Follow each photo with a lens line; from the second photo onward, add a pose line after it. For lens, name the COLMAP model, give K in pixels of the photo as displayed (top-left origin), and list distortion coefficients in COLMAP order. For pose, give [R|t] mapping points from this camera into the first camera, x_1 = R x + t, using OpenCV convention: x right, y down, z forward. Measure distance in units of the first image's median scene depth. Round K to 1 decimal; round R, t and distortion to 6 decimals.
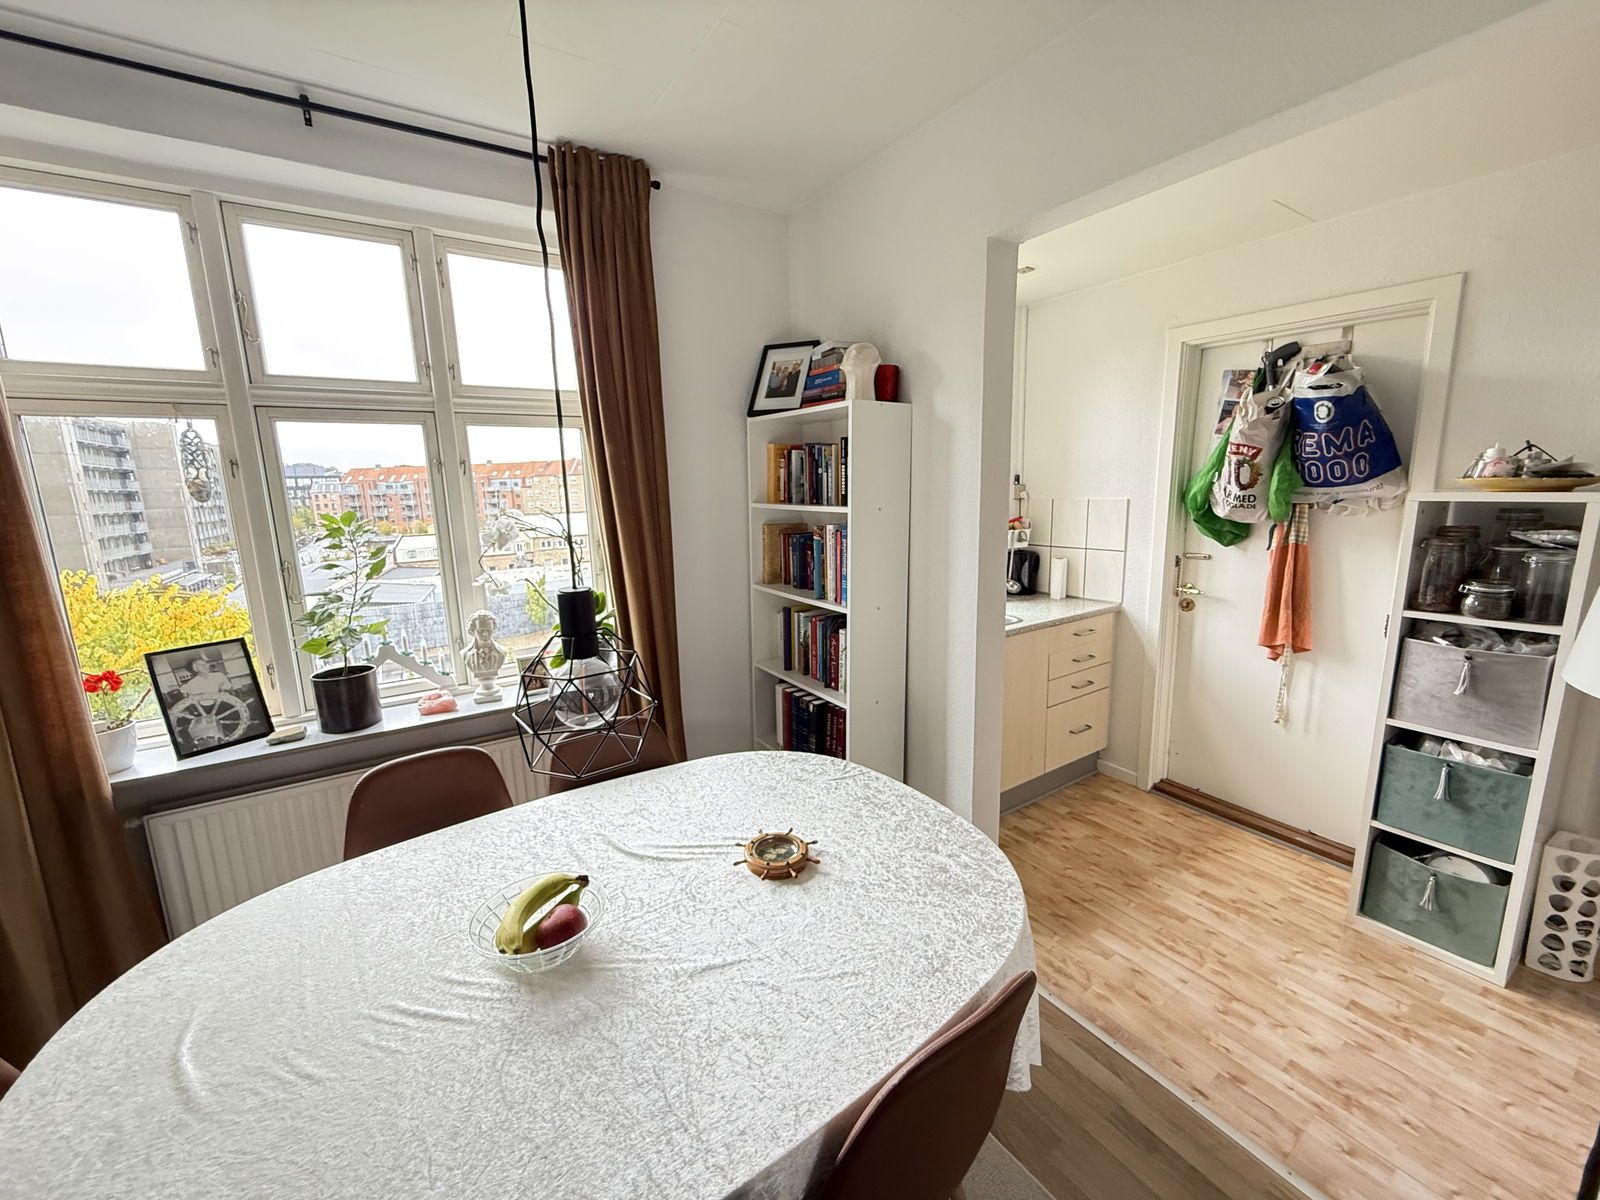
lens RADIAL K [[636.0, 0, 795.6], [0, 636.0, 599.2], [0, 0, 1]] dist [-0.000298, -0.000408]
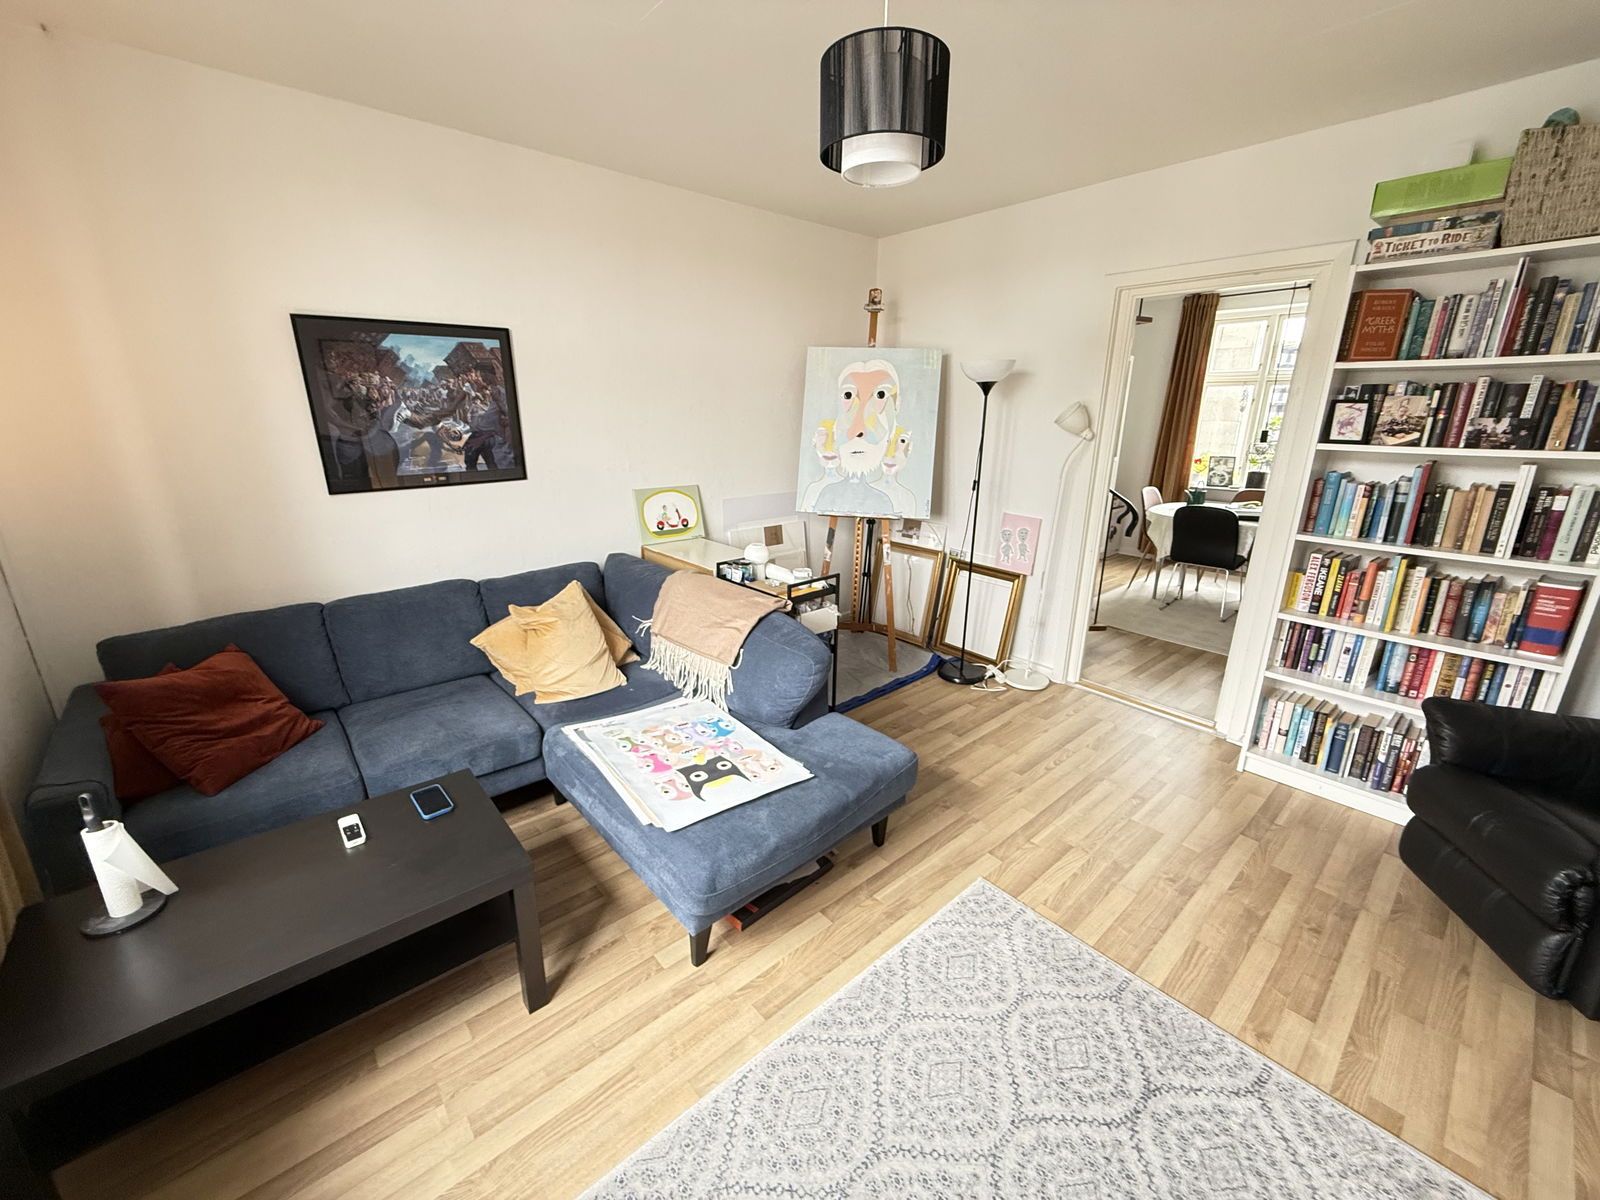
lens RADIAL K [[636.0, 0, 795.6], [0, 636.0, 597.5], [0, 0, 1]] dist [-0.000298, -0.000408]
pose [[0.134576, 0.302871, -0.943482, 1.873950], [-0.186546, 0.942863, 0.276063, 0.238388], [0.973186, 0.138851, 0.183386, -1.487545]]
